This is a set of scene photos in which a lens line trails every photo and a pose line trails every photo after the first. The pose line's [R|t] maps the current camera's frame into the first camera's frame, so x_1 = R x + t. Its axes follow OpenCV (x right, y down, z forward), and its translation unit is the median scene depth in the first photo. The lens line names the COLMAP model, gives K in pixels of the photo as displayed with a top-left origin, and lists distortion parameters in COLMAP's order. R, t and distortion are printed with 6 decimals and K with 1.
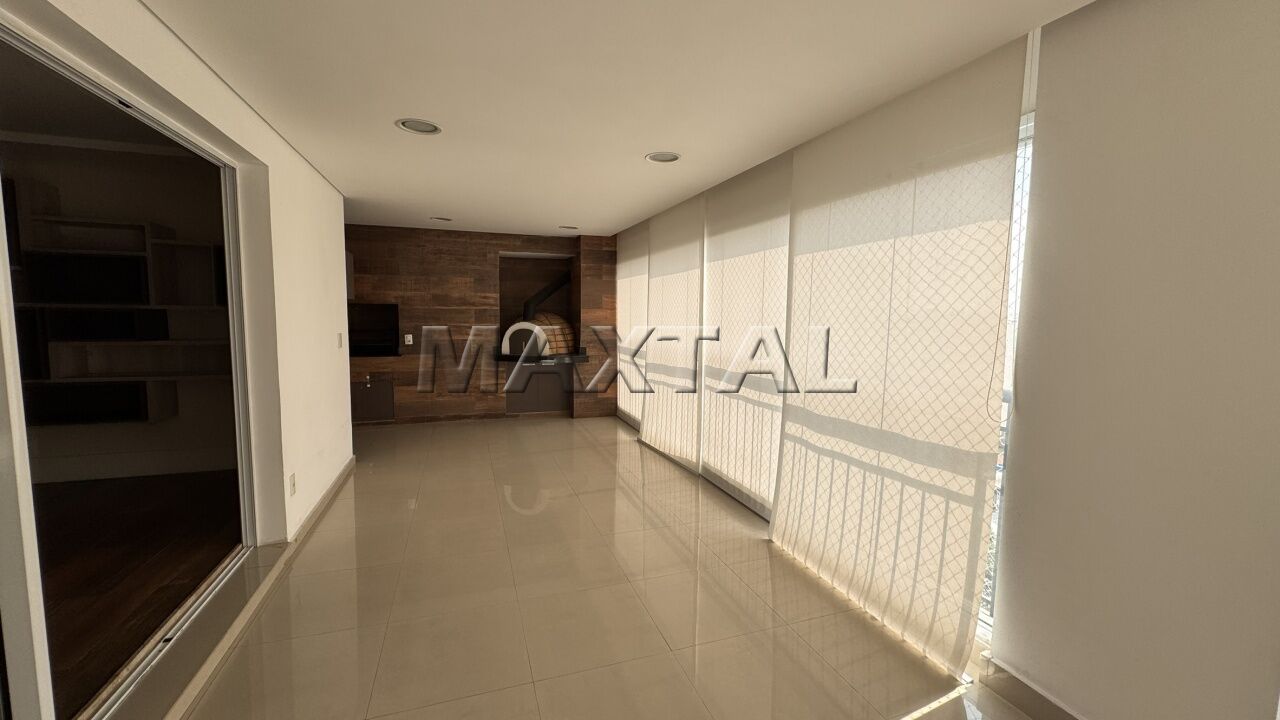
lens RADIAL K [[514.2, 0, 645.3], [0, 514.2, 354.2], [0, 0, 1]] dist [-0.001892, -0.000116]
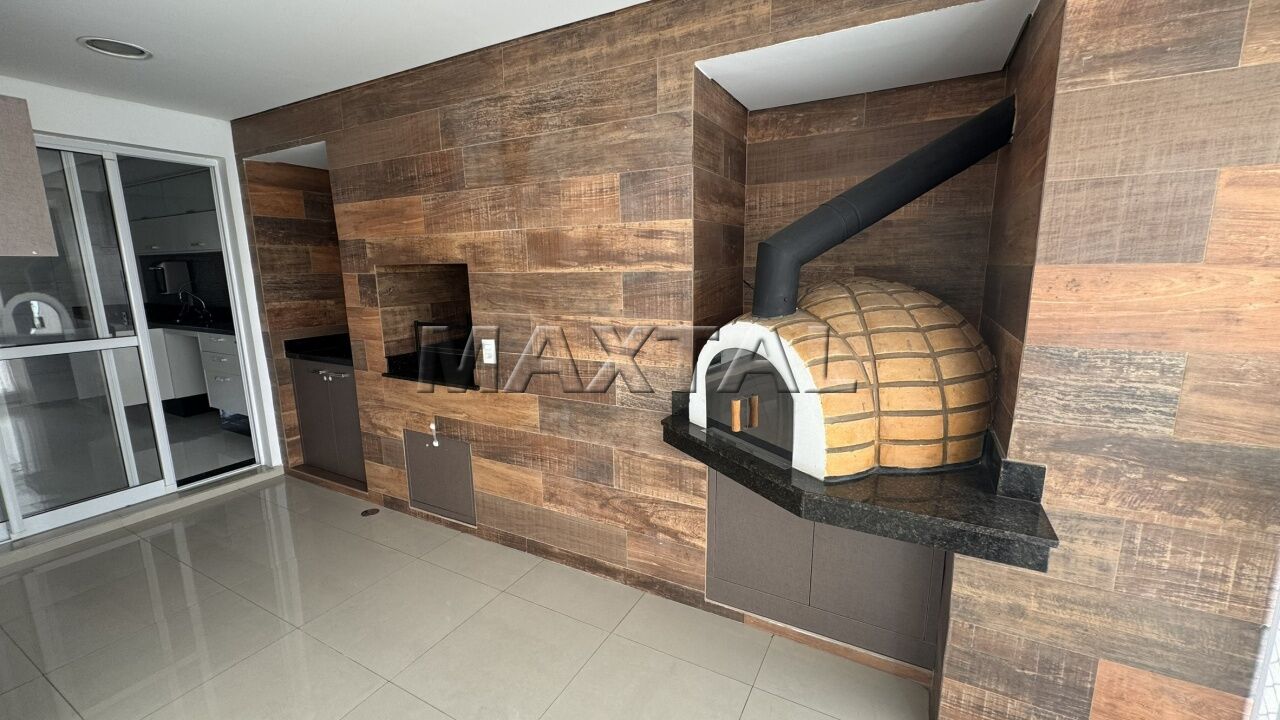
lens RADIAL K [[498.2, 0, 641.6], [0, 498.2, 362.4], [0, 0, 1]] dist [-0.001081, -0.000052]
pose [[0.674221, 0.113214, -0.729800, -0.089993], [-0.051276, 0.992972, 0.106669, -0.066782], [0.736747, -0.034497, 0.675288, 0.805563]]
